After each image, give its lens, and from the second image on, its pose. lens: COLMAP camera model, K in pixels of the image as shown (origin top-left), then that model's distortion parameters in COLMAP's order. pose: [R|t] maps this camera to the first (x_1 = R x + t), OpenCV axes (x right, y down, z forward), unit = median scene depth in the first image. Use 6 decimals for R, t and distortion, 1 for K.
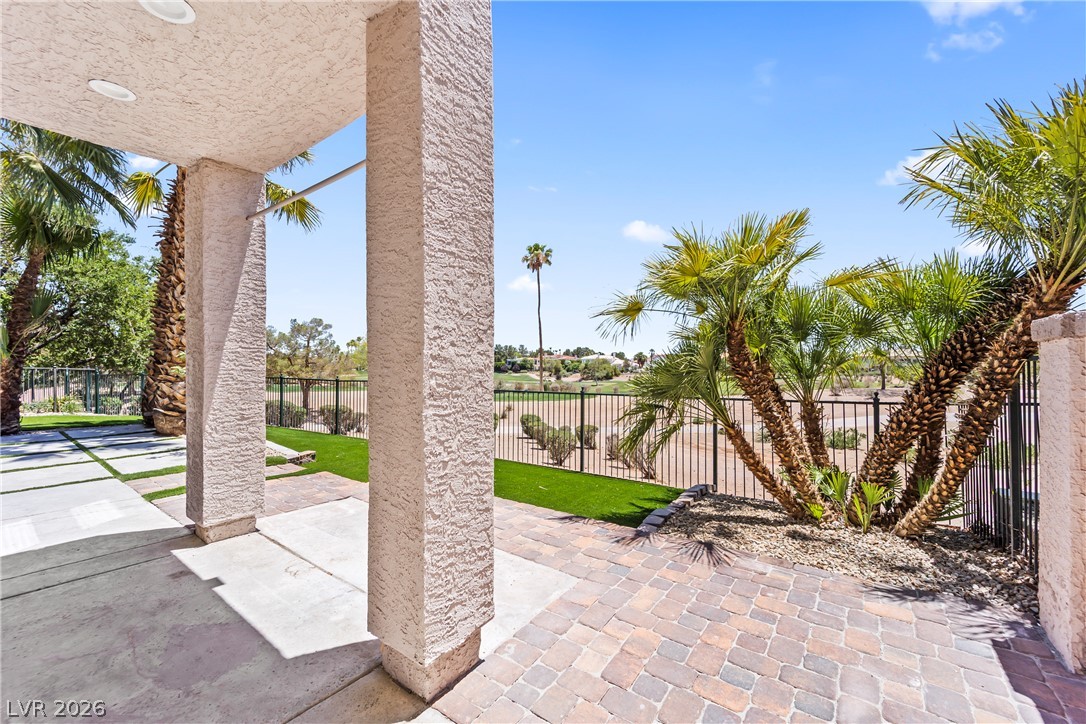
lens RADIAL K [[433.5, 0, 539.2], [0, 433.5, 362.2], [0, 0, 1]] dist [0.020227, -0.013374]
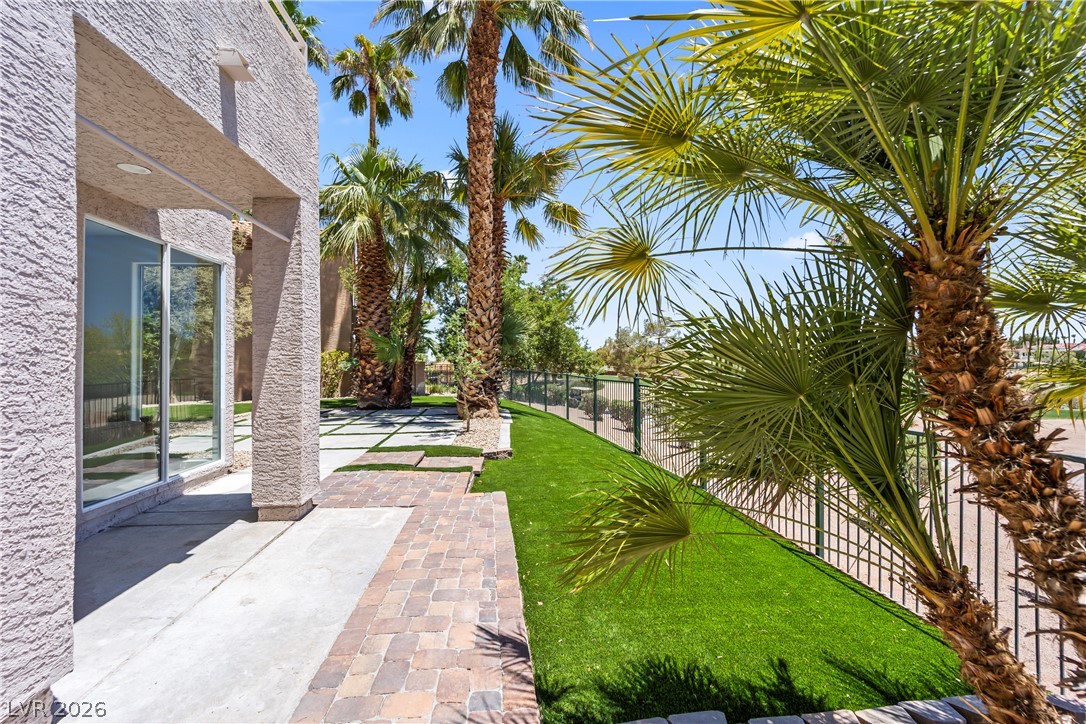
lens RADIAL K [[432.3, 0, 540.9], [0, 432.3, 352.5], [0, 0, 1]] dist [0.028131, -0.018743]
pose [[0.670944, -0.014904, -0.741359, 0.761692], [0.005828, 0.999873, -0.014827, -0.023873], [0.741486, 0.005627, 0.670945, 0.914575]]
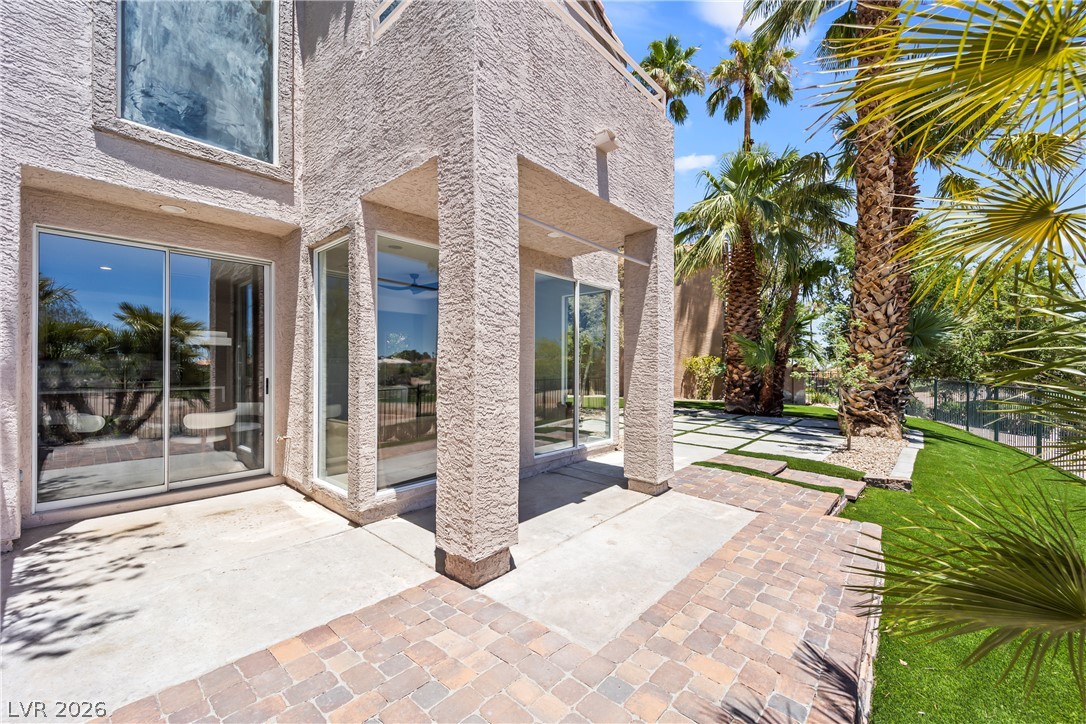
lens RADIAL K [[427.2, 0, 540.0], [0, 427.2, 363.7], [0, 0, 1]] dist [0.025926, -0.019116]
pose [[-0.094529, -0.002046, -0.995520, 0.889763], [-0.004032, 0.999990, -0.001673, -0.018881], [0.995514, 0.003855, -0.094536, 0.989876]]
